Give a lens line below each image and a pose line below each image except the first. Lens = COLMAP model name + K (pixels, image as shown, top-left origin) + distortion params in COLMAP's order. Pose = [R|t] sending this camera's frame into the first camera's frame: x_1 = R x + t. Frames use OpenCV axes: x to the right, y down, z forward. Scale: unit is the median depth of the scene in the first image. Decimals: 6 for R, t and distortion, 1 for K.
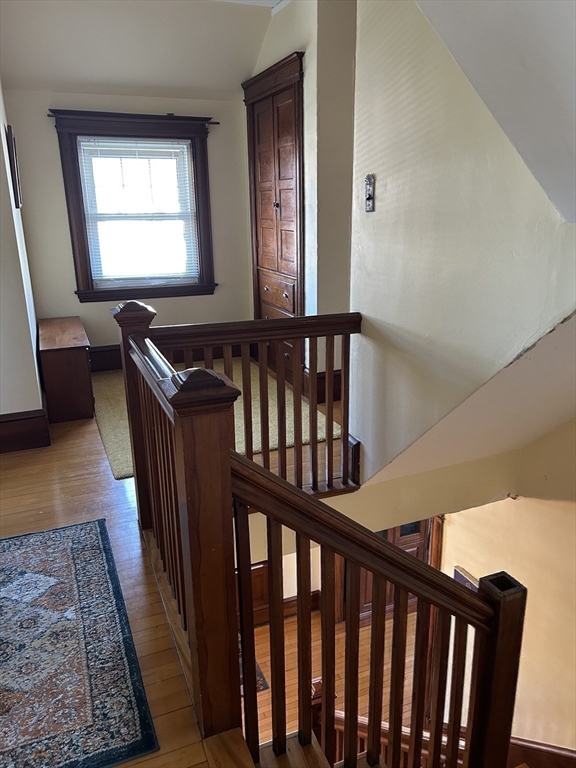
lens RADIAL K [[579.7, 0, 287.0], [0, 579.7, 385.9], [0, 0, 1]] dist [0.056202, -0.064848]
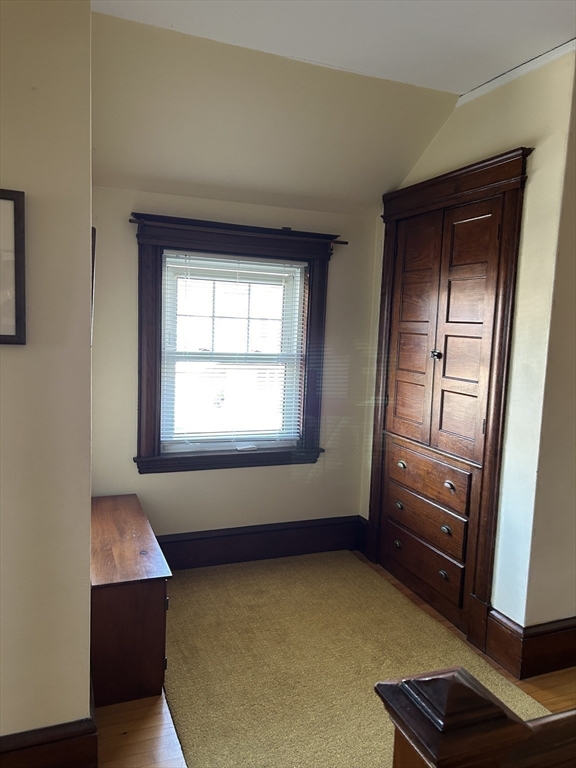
lens RADIAL K [[579.7, 0, 287.0], [0, 579.7, 400.3], [0, 0, 1]] dist [0.056202, -0.064848]
pose [[0.998593, 0.052951, -0.002759, -0.182910], [-0.052663, 0.984399, -0.167887, -0.122426], [-0.006174, 0.167796, 0.985802, 0.301338]]
